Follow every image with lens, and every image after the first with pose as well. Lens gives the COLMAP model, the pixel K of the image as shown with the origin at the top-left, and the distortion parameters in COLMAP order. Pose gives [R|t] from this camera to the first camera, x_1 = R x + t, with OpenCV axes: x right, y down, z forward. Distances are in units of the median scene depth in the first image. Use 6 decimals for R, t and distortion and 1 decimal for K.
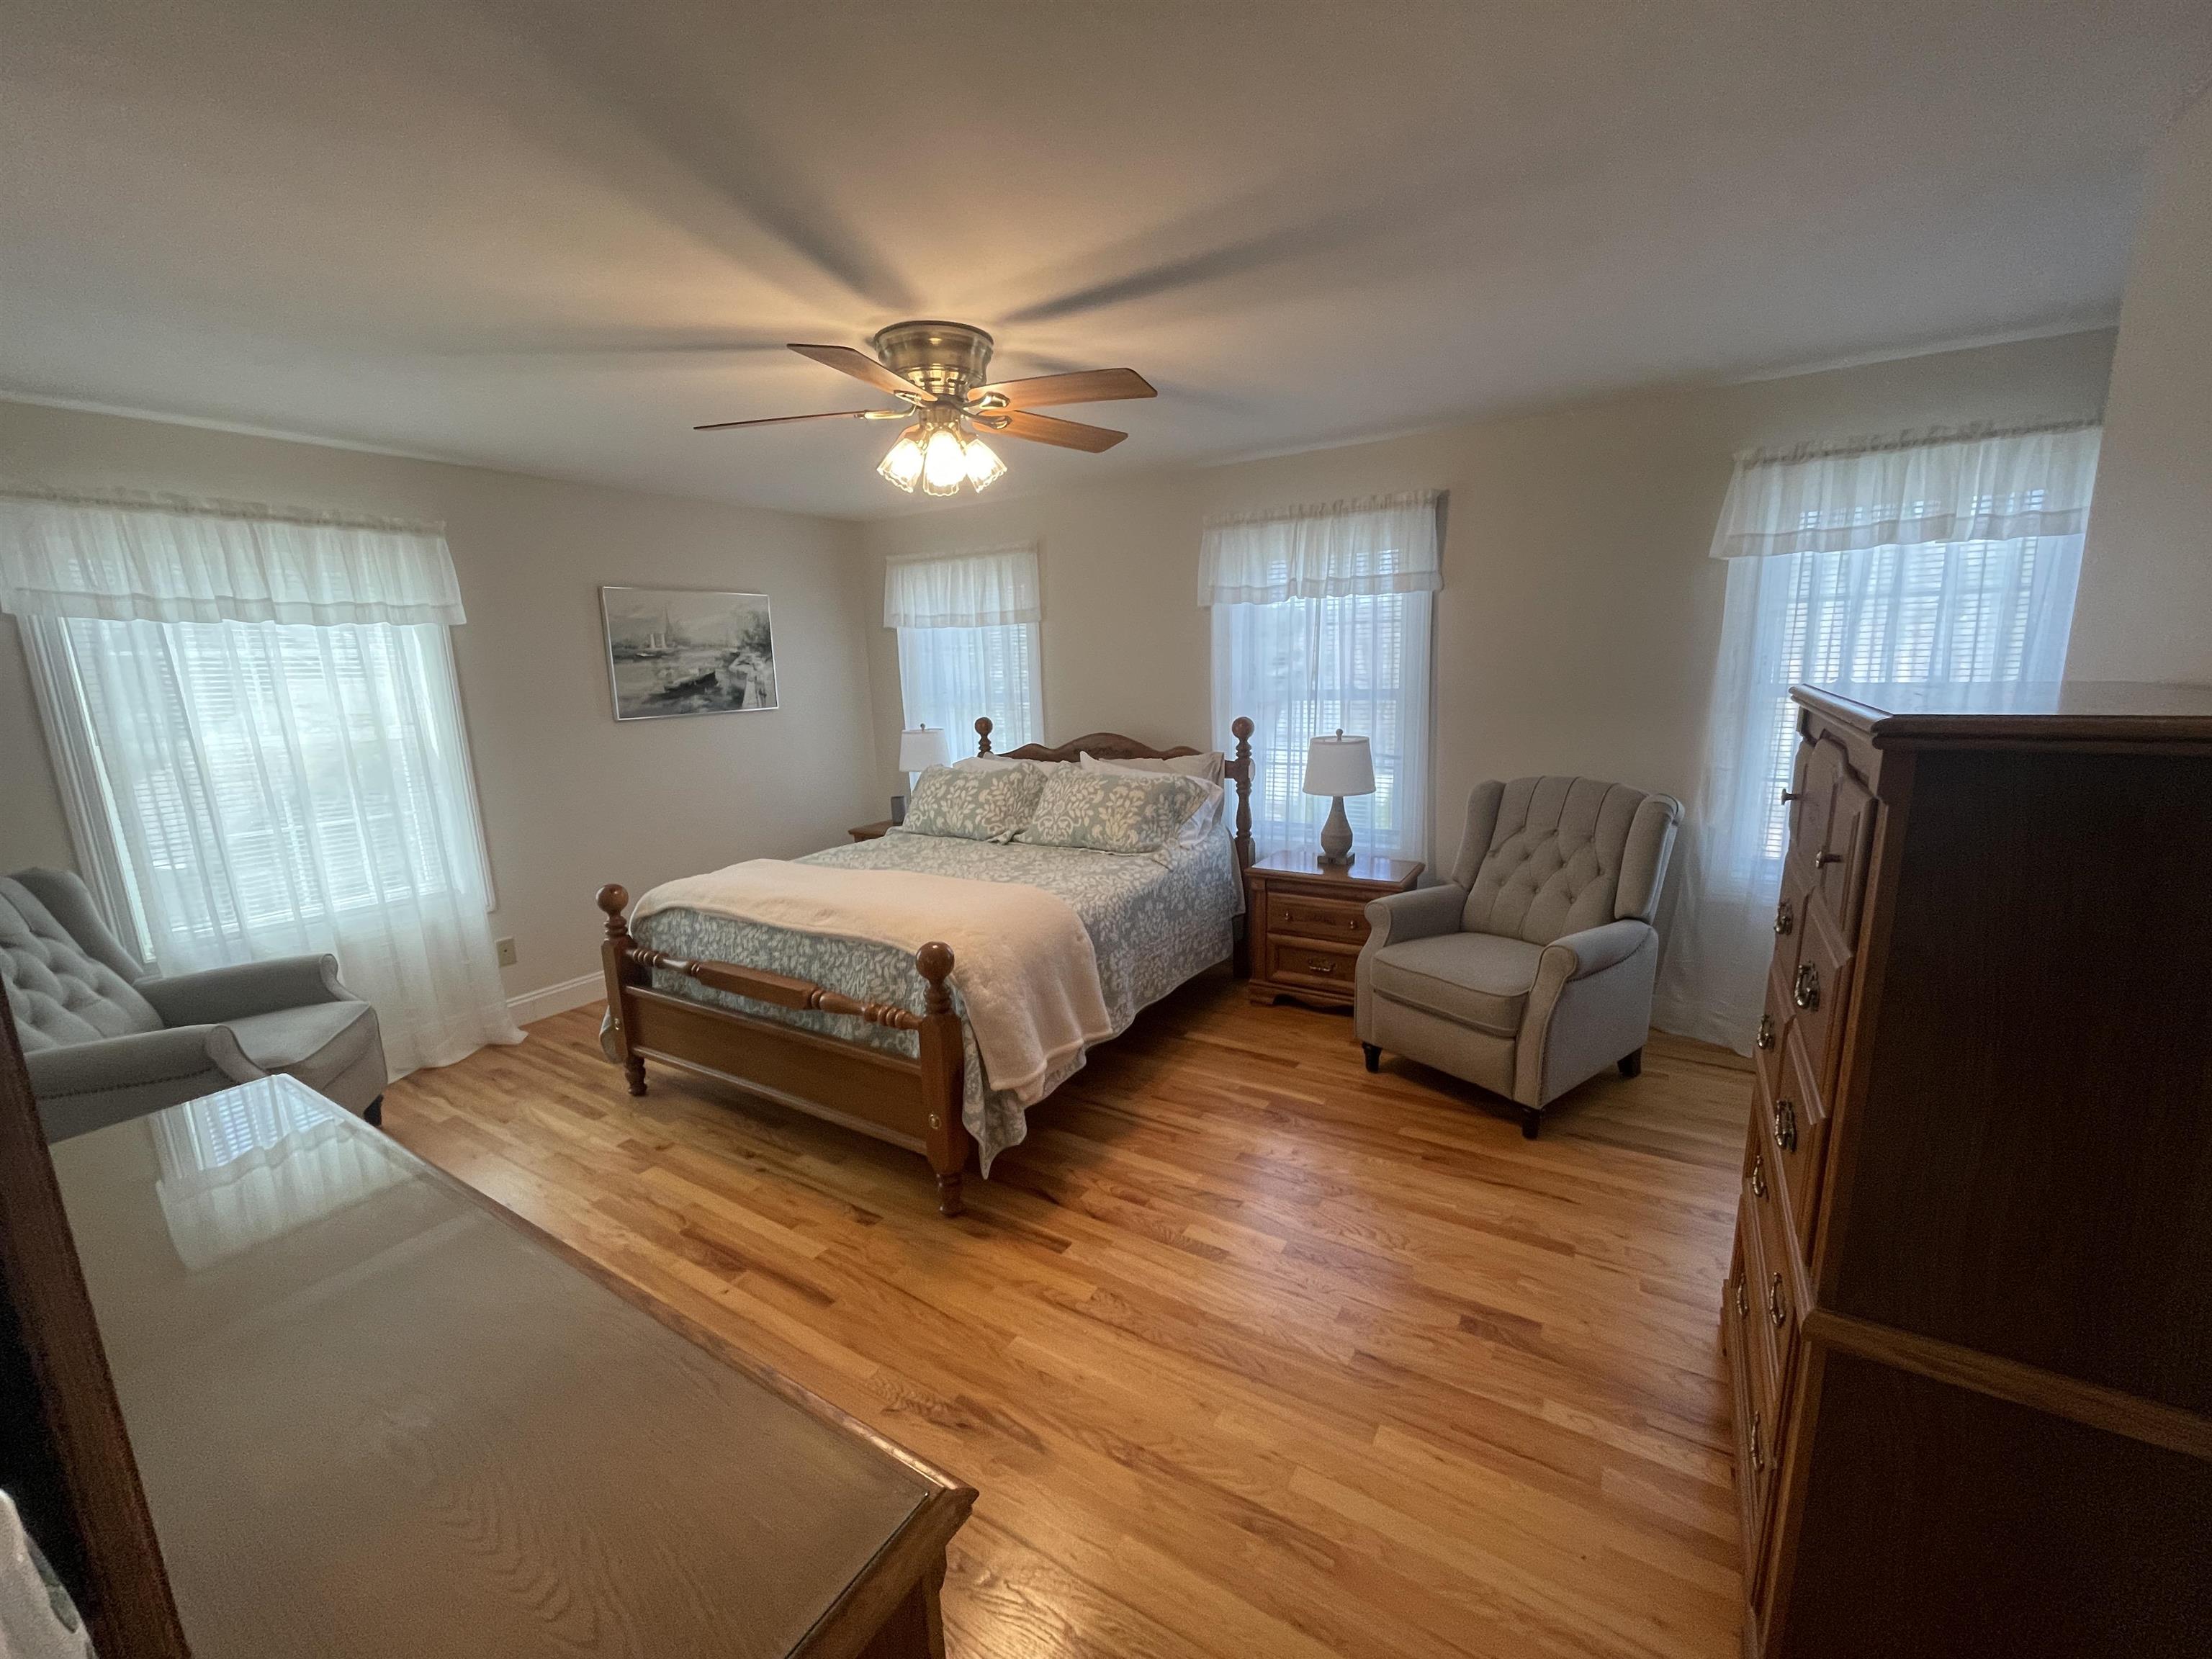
lens RADIAL K [[892.5, 0, 1099.4], [0, 892.5, 838.5], [0, 0, 1]] dist [-0.002202, -0.000223]
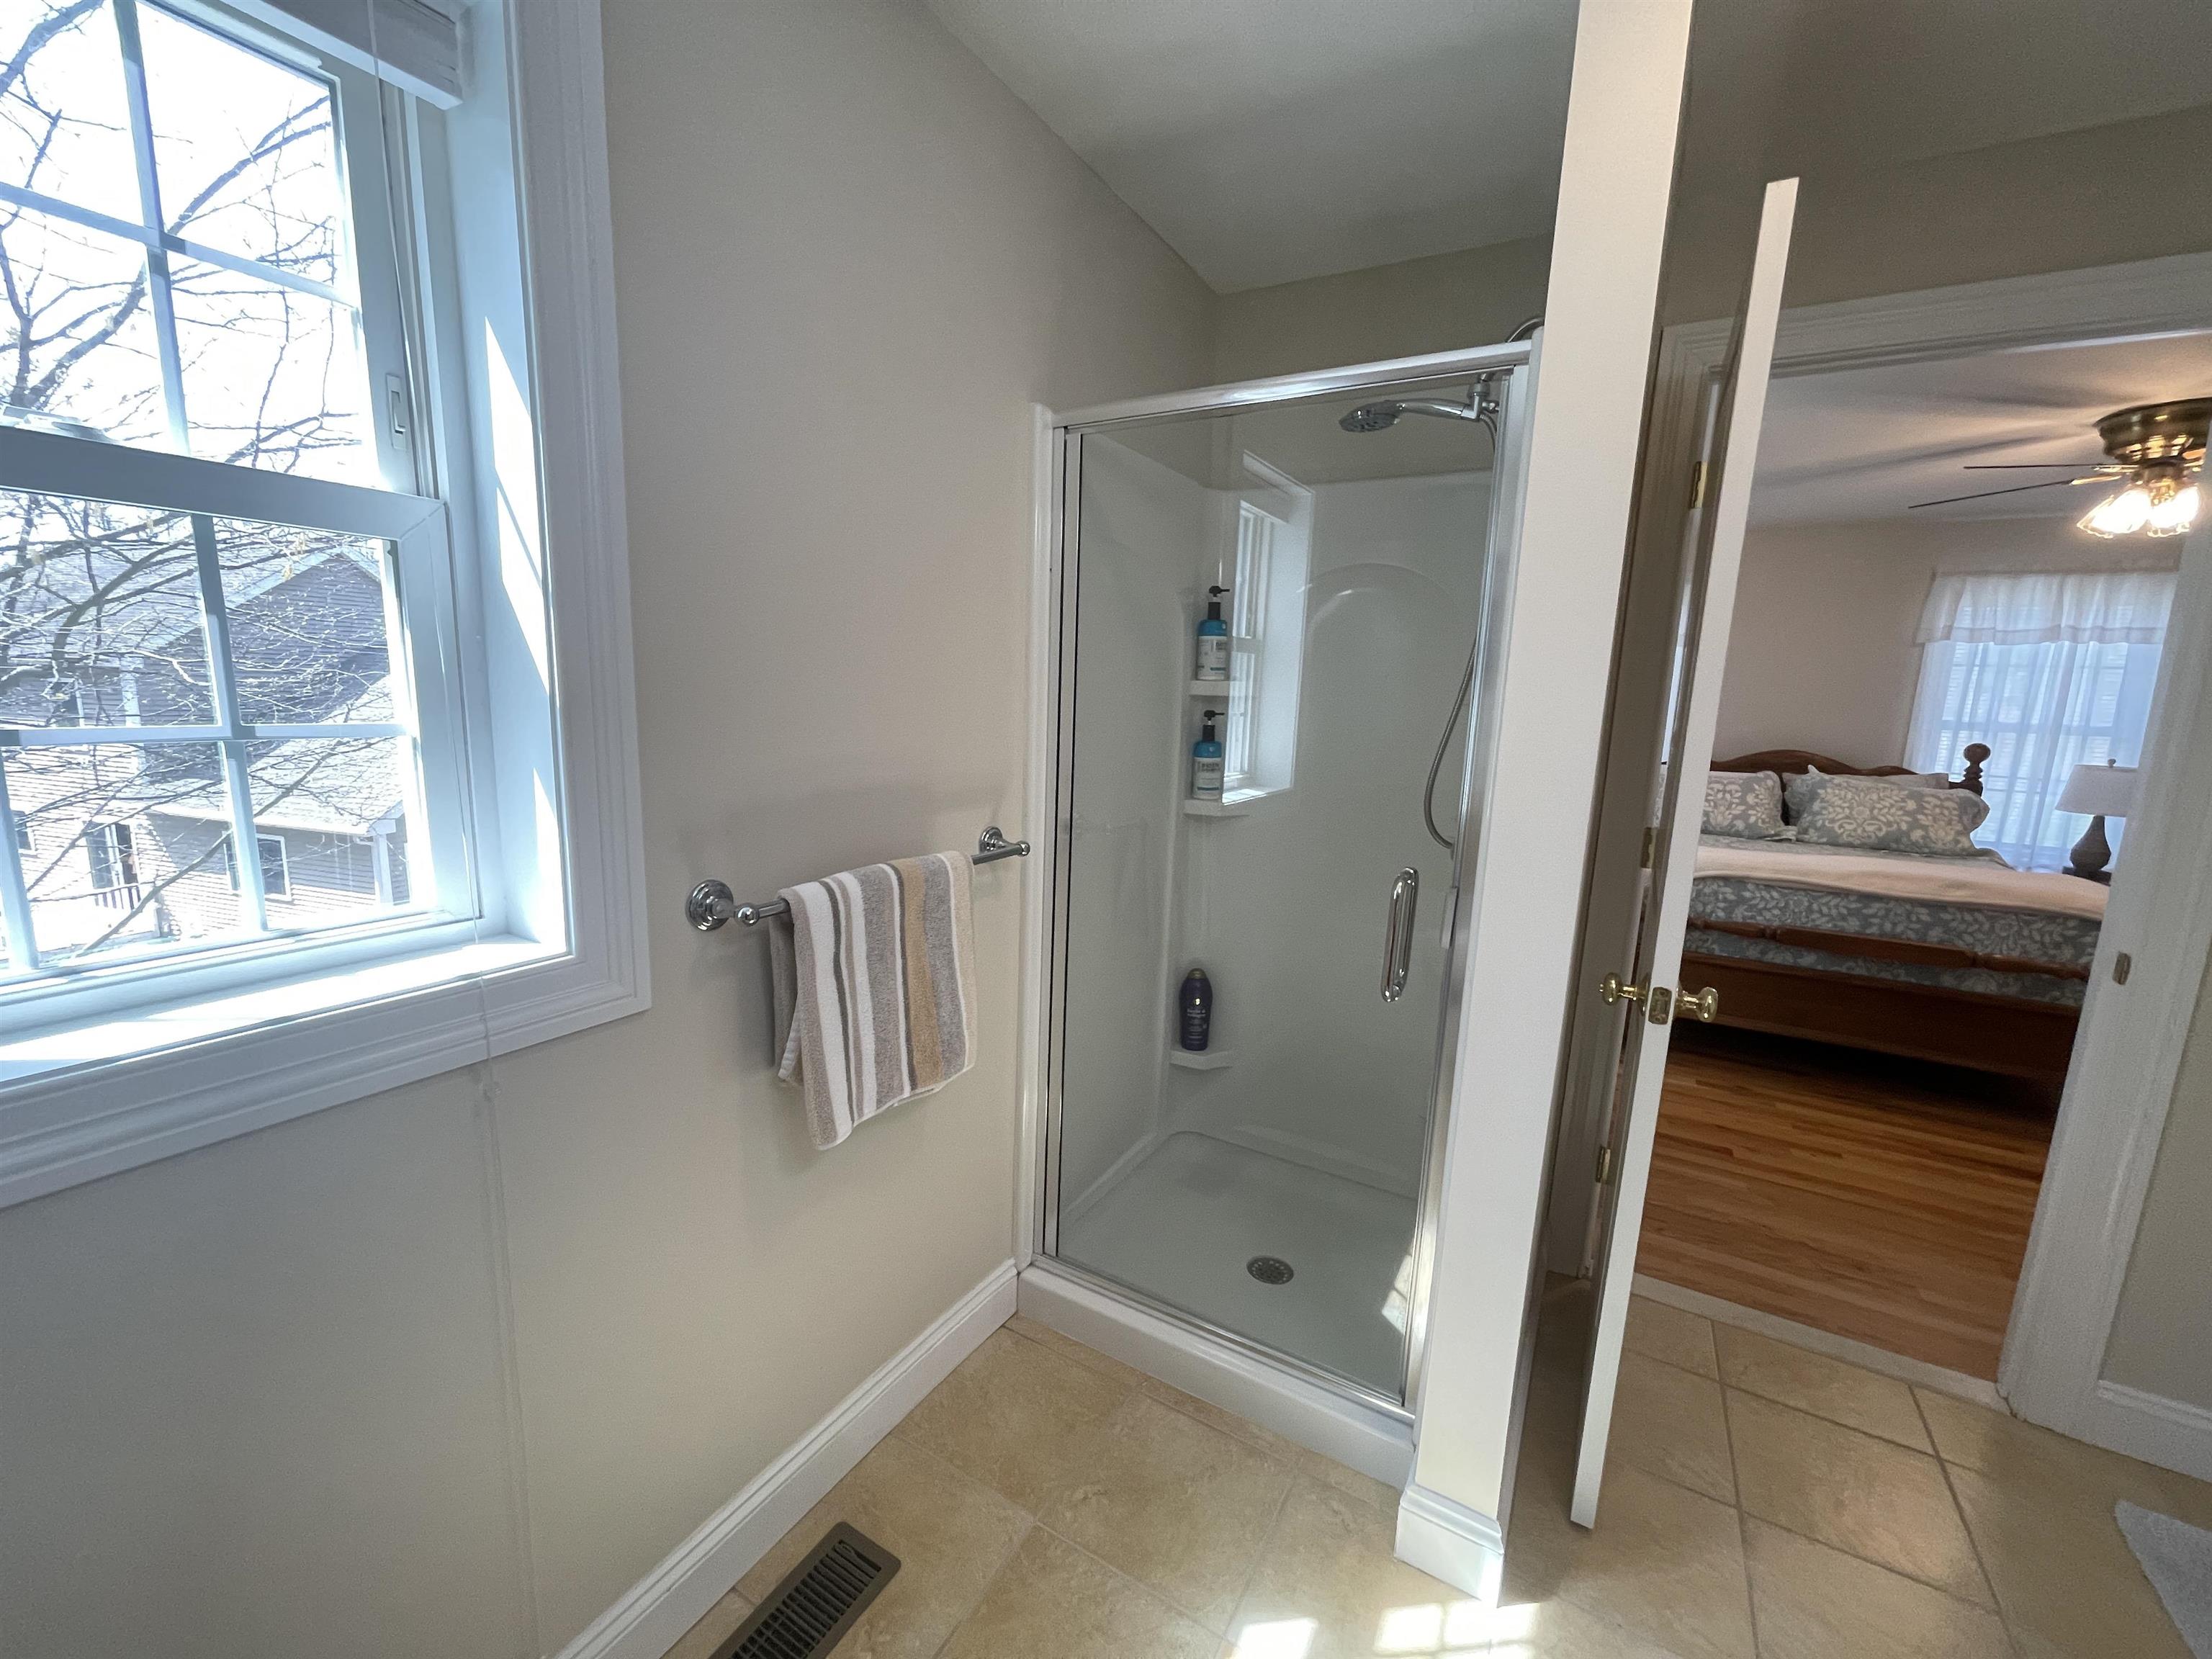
lens RADIAL K [[885.5, 0, 1106.0], [0, 885.5, 829.5], [0, 0, 1]] dist [-0.000228, -0.000121]
pose [[0.997693, 0.059490, 0.032702, -1.048643], [-0.058298, 0.997641, -0.036256, 0.084095], [-0.034782, 0.034266, 0.998807, -0.081572]]
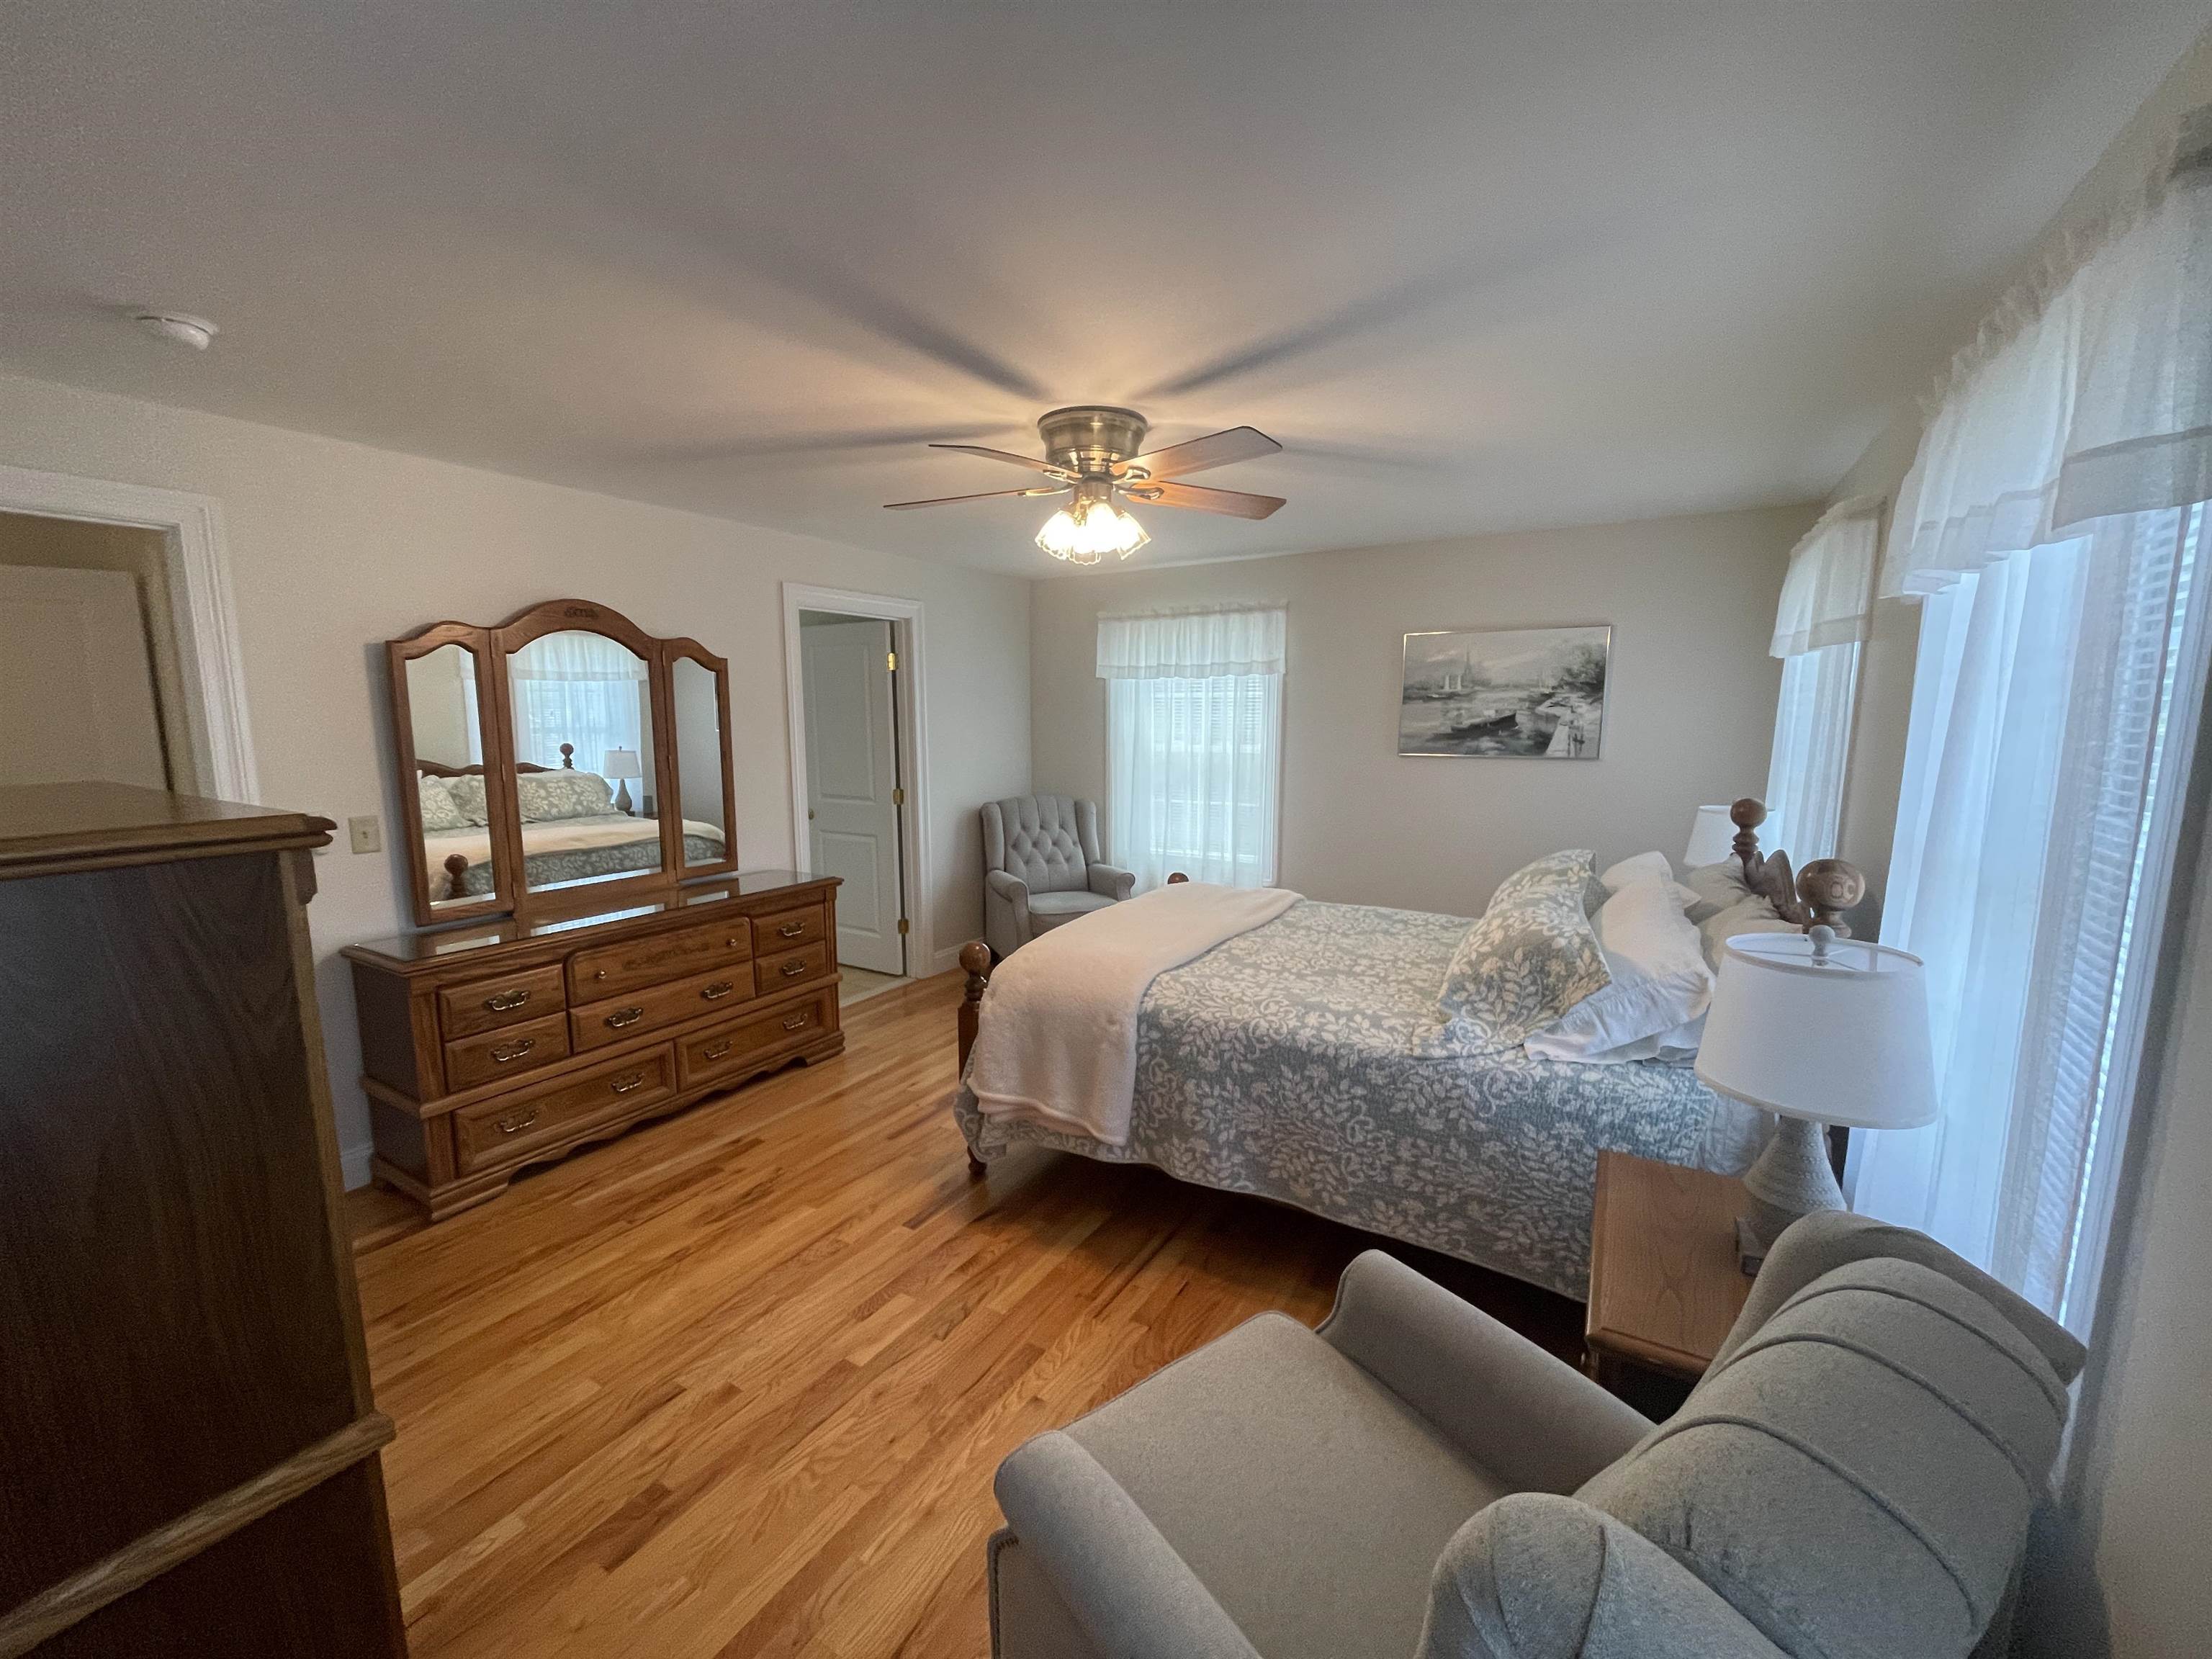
lens RADIAL K [[892.5, 0, 1099.4], [0, 892.5, 838.5], [0, 0, 1]] dist [-0.002202, -0.000223]
pose [[0.007482, 0.171298, -0.985191, 0.630053], [-0.189824, 0.967548, 0.166789, -0.164232], [0.981790, 0.185765, 0.039756, 0.687282]]
